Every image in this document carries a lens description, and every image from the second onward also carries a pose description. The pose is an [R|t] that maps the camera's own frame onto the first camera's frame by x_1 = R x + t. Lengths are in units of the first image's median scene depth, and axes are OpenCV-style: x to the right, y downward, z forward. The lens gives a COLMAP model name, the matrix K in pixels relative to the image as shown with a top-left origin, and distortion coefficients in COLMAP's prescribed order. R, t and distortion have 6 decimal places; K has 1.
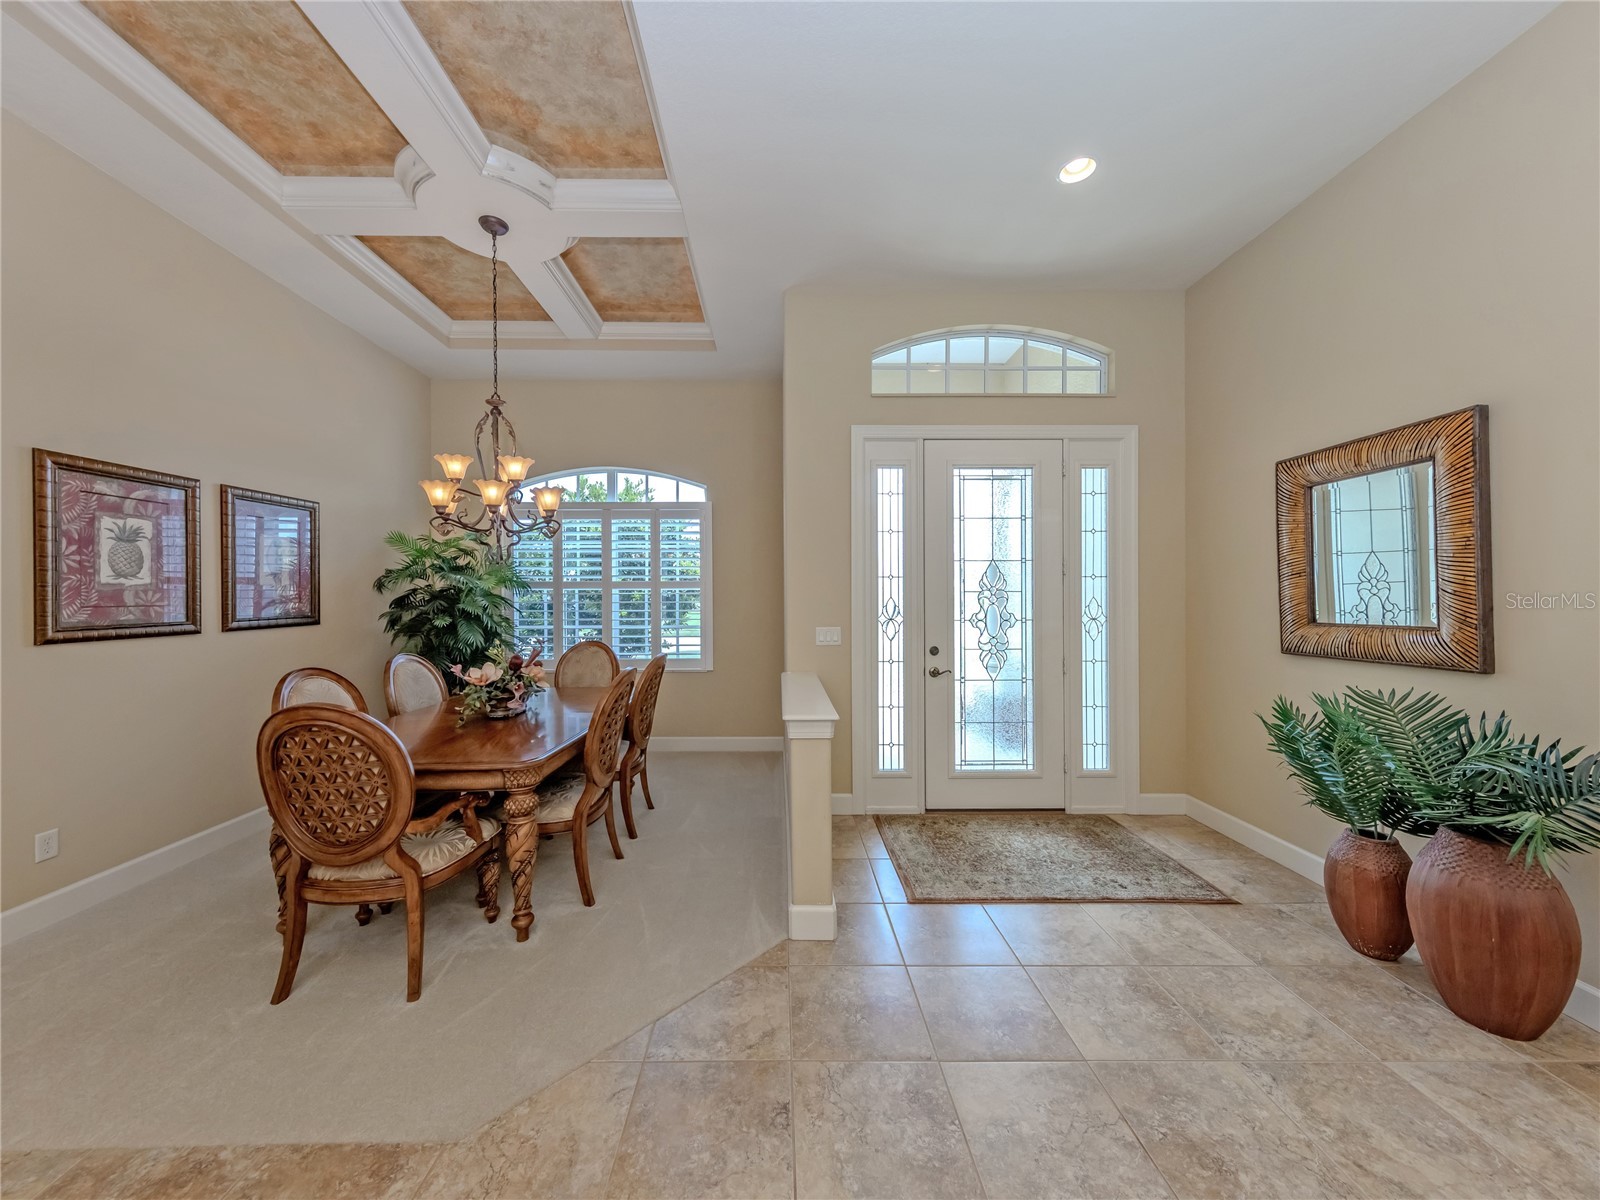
lens RADIAL K [[570.1, 0, 778.2], [0, 570.1, 598.1], [0, 0, 1]] dist [0.006395, -0.000256]
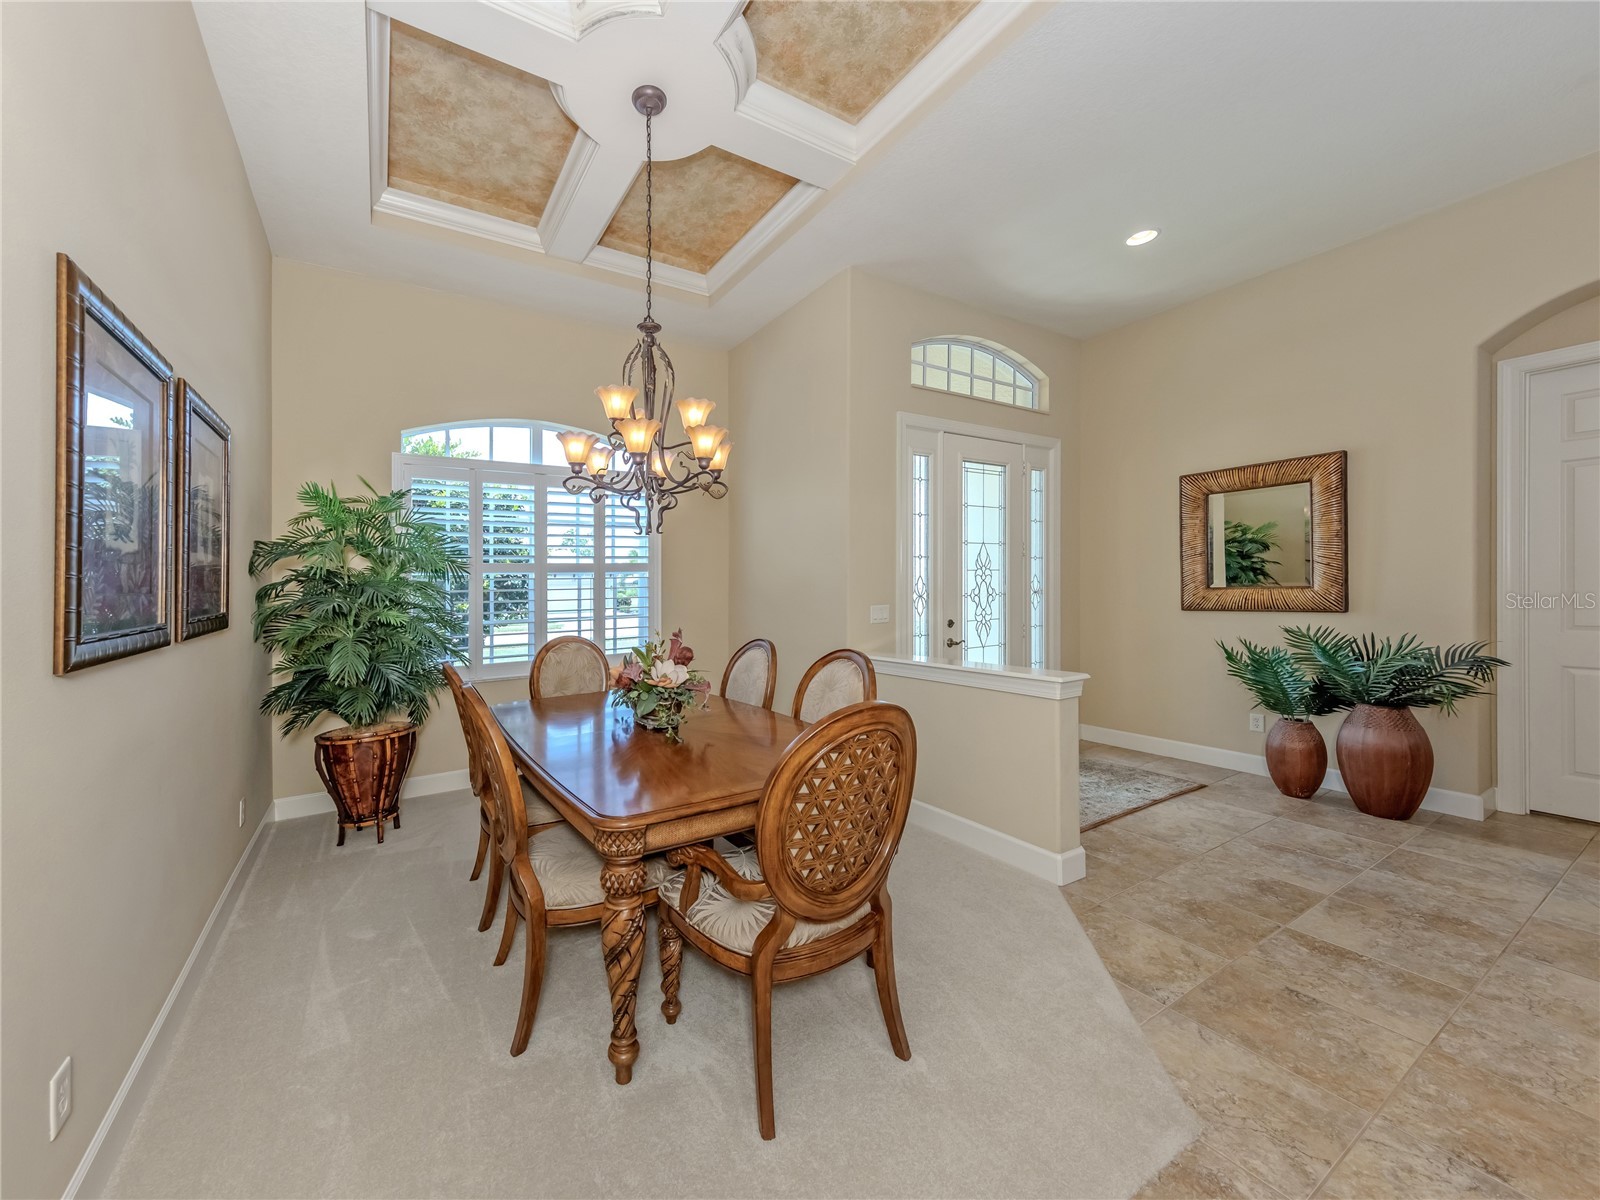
lens RADIAL K [[589.7, 0, 714.1], [0, 589.7, 598.3], [0, 0, 1]] dist [0.016840, -0.003733]
pose [[0.877092, -0.025099, 0.479666, -0.847375], [0.020611, 0.999681, 0.014621, 0.019953], [-0.479880, -0.002938, 0.877329, 0.258924]]
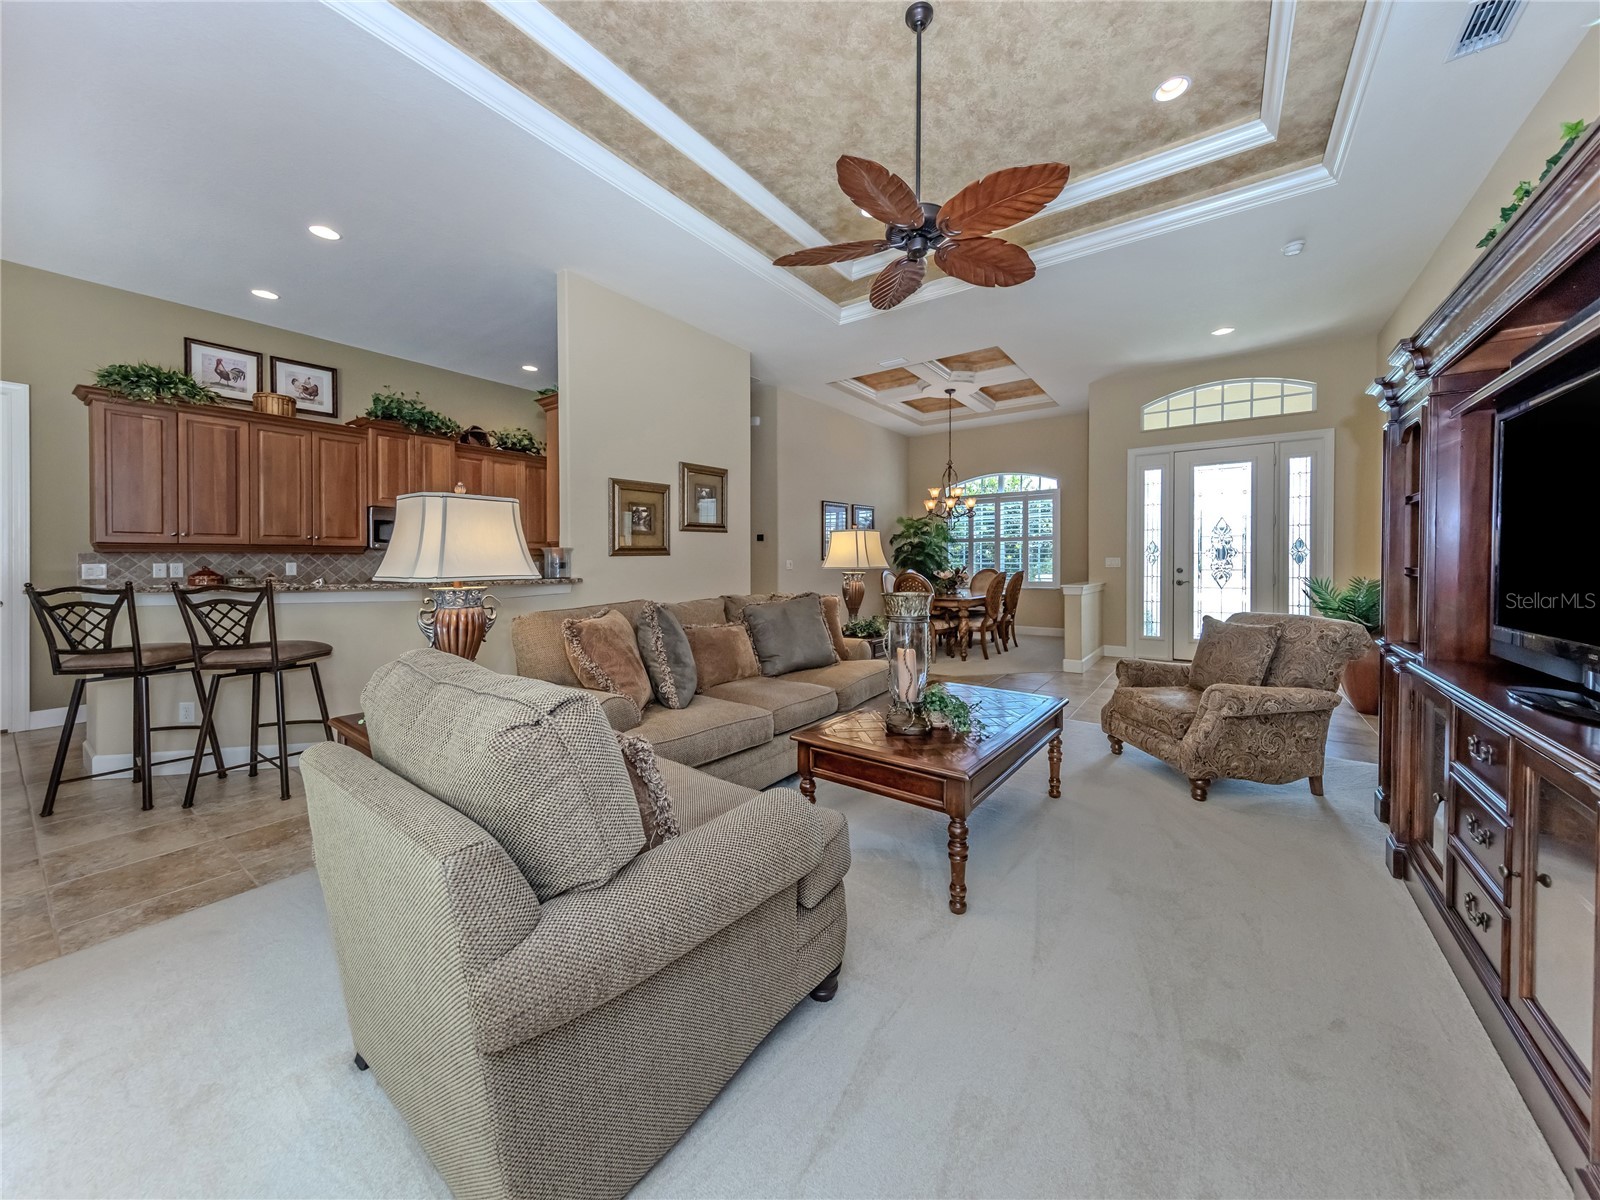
lens RADIAL K [[577.6, 0, 804.8], [0, 577.6, 557.4], [0, 0, 1]] dist [0.006097, -0.000125]
pose [[0.805571, -0.005115, -0.592477, 0.491650], [0.001513, 0.999977, -0.006576, 0.074846], [0.592498, 0.004401, 0.805560, -1.410387]]
